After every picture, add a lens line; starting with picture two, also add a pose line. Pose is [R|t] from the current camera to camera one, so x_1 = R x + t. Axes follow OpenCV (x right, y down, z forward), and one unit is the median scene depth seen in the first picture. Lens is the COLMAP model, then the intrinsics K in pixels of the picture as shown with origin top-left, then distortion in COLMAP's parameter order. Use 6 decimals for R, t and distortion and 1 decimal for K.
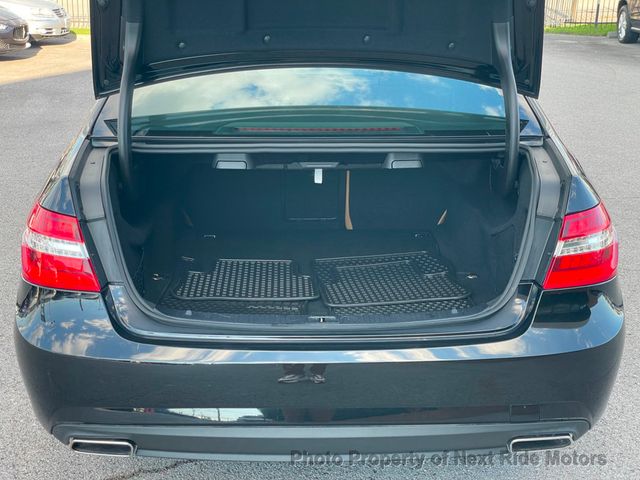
lens RADIAL K [[958.7, 0, 320.5], [0, 958.7, 242.2], [0, 0, 1]] dist [0.115041, 0.000000]
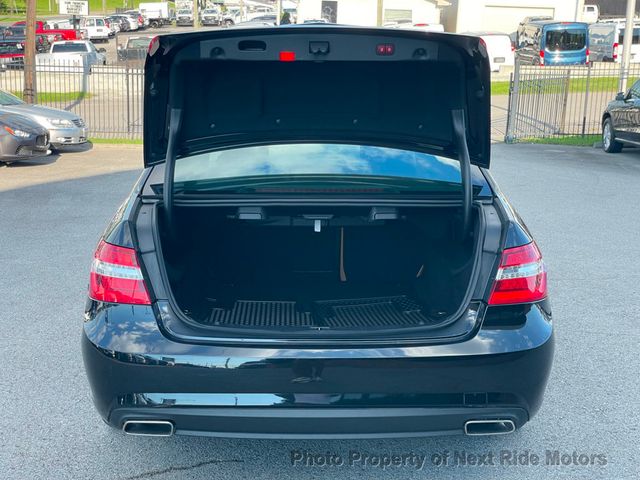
lens RADIAL K [[958.7, 0, 320.6], [0, 958.7, 239.6], [0, 0, 1]] dist [0.115041, 0.000000]
pose [[0.999993, 0.002843, -0.002450, 0.005166], [-0.003110, 0.993141, -0.116884, 0.100092], [0.002101, 0.116890, 0.993143, -0.272132]]
